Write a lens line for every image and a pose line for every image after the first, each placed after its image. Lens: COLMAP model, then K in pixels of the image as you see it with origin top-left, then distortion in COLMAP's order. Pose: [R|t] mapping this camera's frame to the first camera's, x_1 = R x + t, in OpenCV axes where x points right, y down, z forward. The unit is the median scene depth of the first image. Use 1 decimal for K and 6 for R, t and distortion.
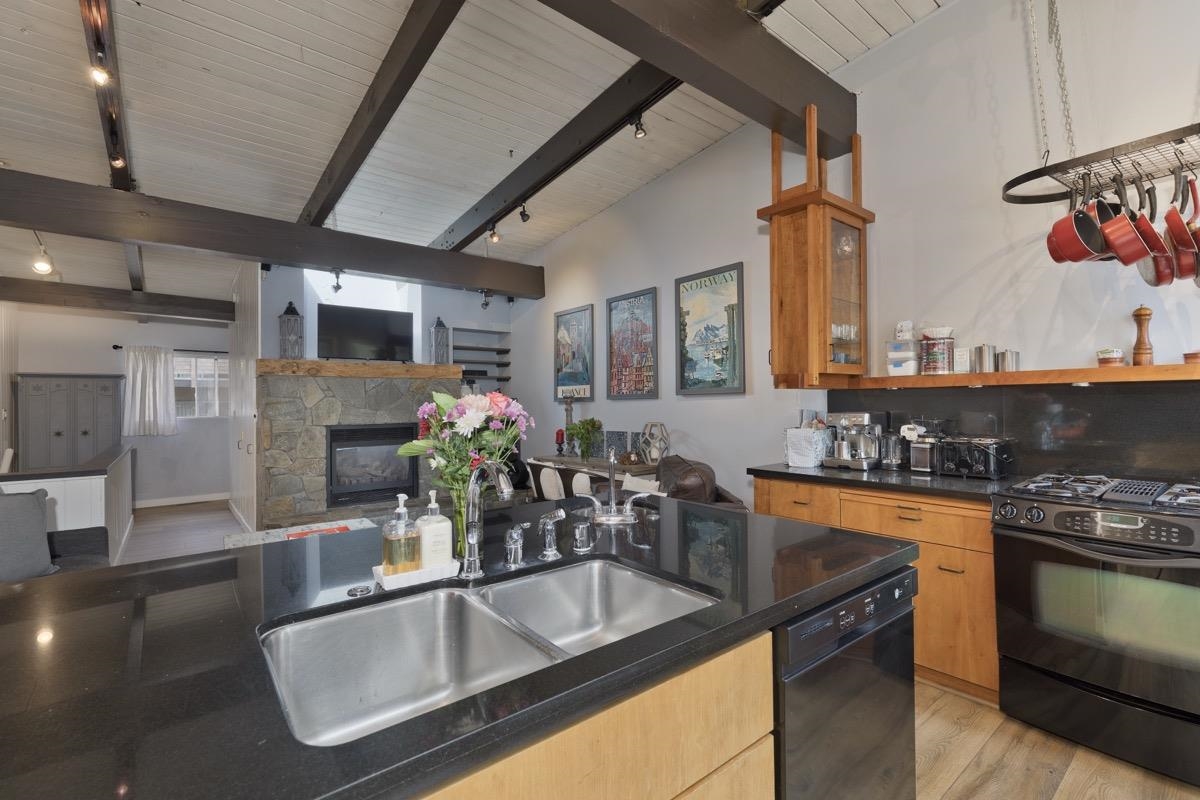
lens RADIAL K [[532.1, 0, 607.8], [0, 532.1, 403.6], [0, 0, 1]] dist [0.004741, -0.000211]
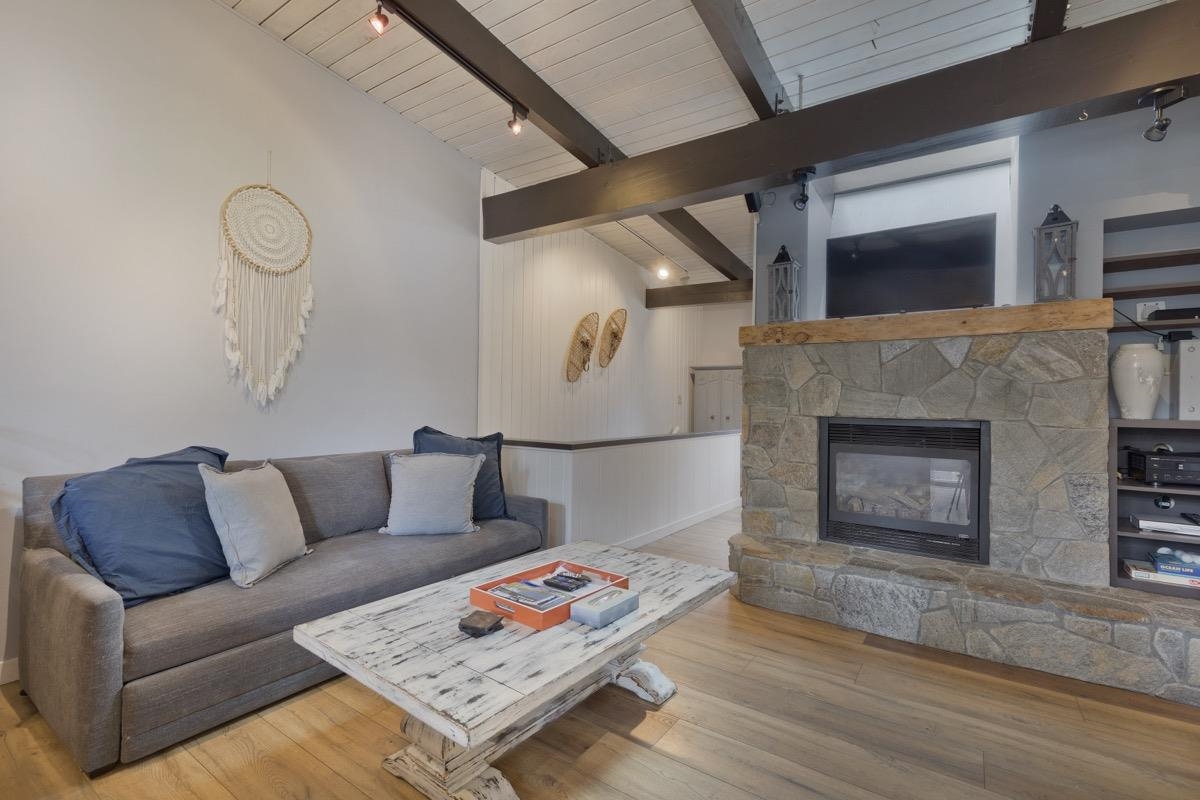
lens RADIAL K [[537.3, 0, 606.0], [0, 537.3, 399.5], [0, 0, 1]] dist [0.008617, -0.000523]
pose [[0.276847, 0.006420, -0.960892, 0.061610], [-0.016550, 0.999861, 0.001912, 0.028950], [0.960771, 0.015373, 0.276915, 0.701509]]
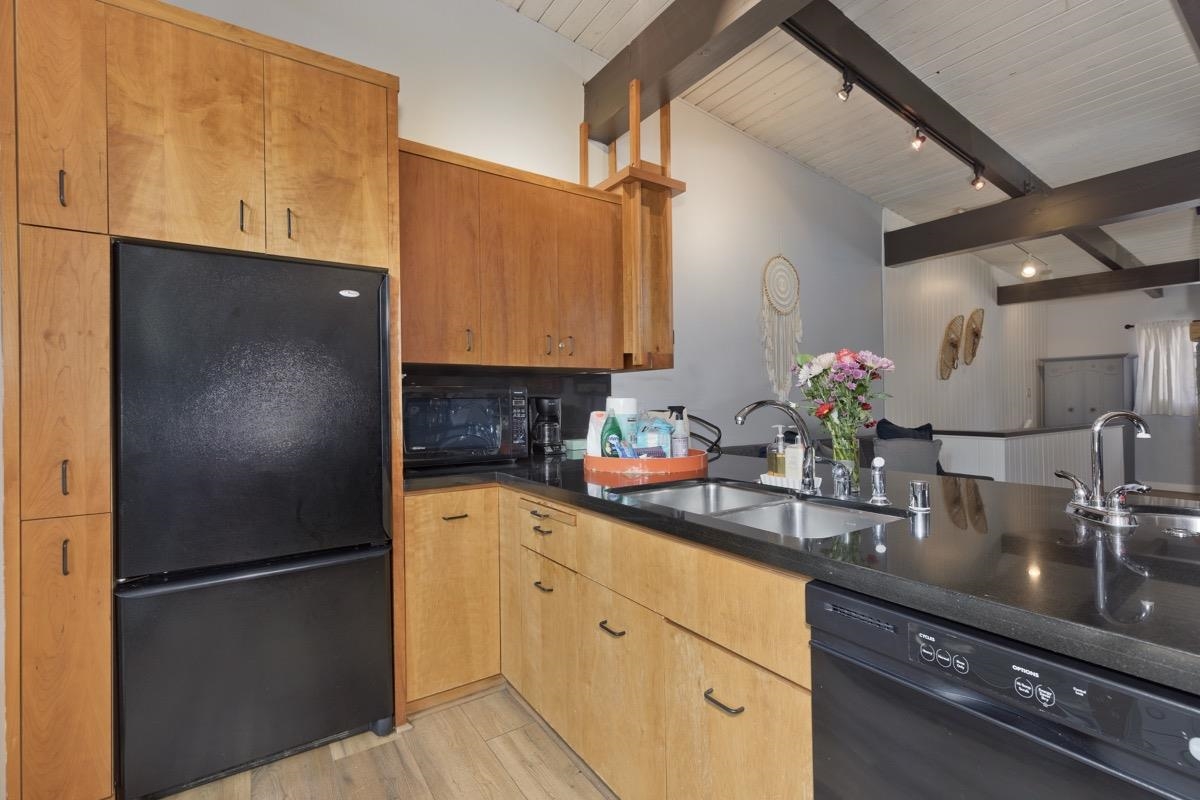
lens RADIAL K [[531.4, 0, 598.8], [0, 531.4, 394.5], [0, 0, 1]] dist [0.007919, -0.000628]
pose [[-0.109130, -0.001217, -0.994027, 0.332136], [0.011179, 0.999935, -0.002452, 0.023584], [0.993965, -0.011380, -0.109110, 0.197310]]
